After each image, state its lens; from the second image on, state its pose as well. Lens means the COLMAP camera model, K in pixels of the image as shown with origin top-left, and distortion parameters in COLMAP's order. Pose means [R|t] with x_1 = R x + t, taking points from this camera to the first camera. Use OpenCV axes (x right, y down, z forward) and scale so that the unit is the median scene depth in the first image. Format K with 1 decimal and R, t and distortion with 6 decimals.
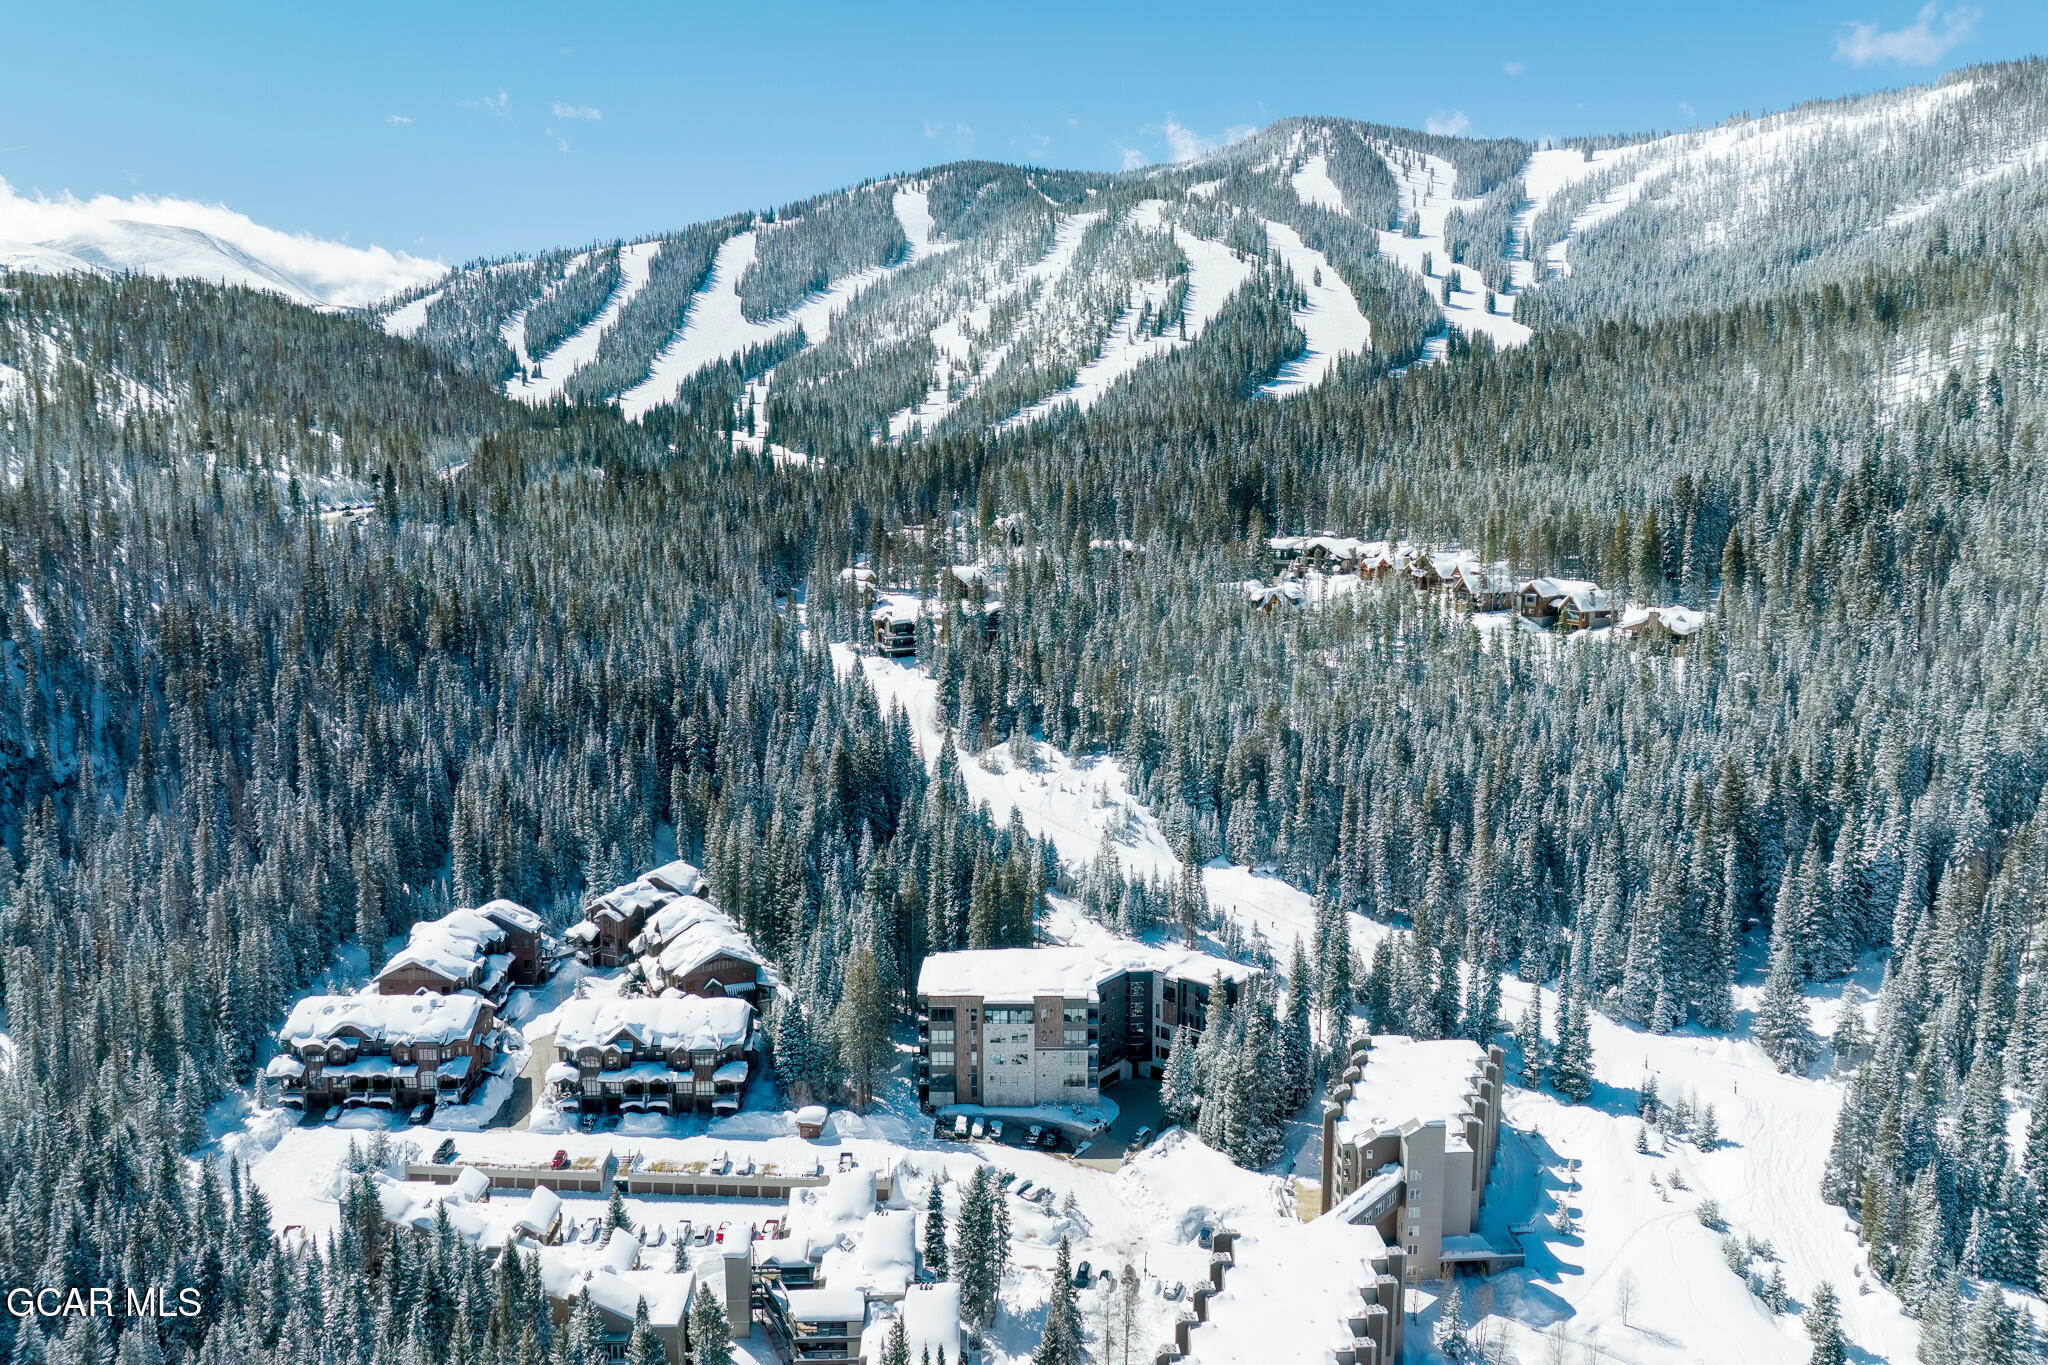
lens RADIAL K [[1443.9, 0, 1020.5], [0, 1443.9, 681.3], [0, 0, 1]] dist [-0.013613, -0.001857]
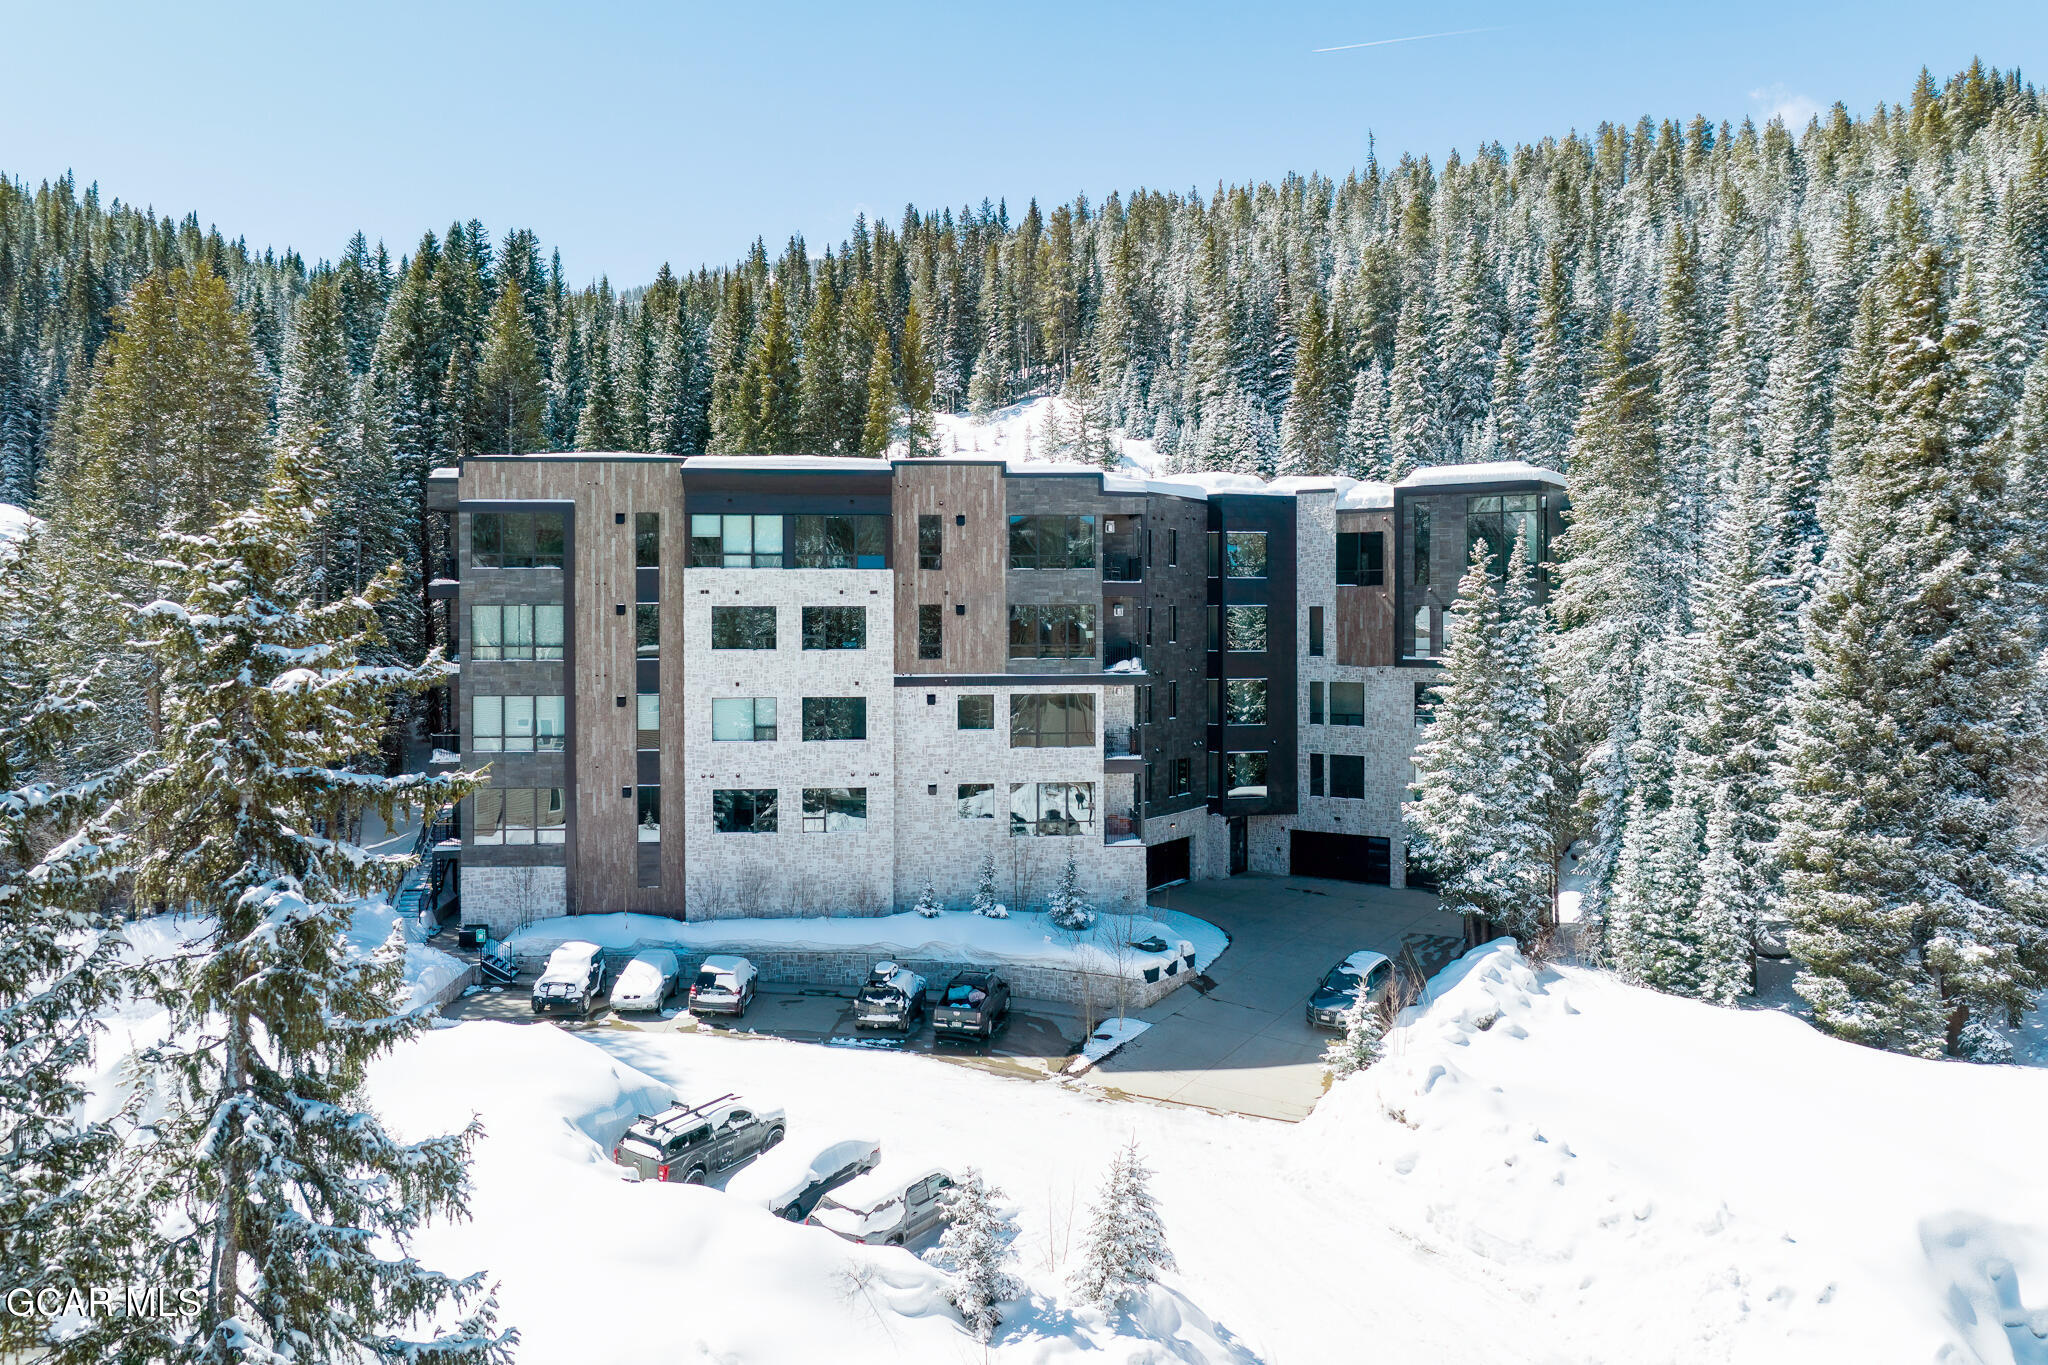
lens RADIAL K [[1443.9, 0, 1028.3], [0, 1443.9, 682.6], [0, 0, 1]] dist [-0.013613, -0.001857]
pose [[0.995455, -0.000324, 0.095237, 0.009204], [0.011082, 0.993595, -0.112456, 0.285861], [-0.094591, 0.113000, 0.989082, 0.755056]]
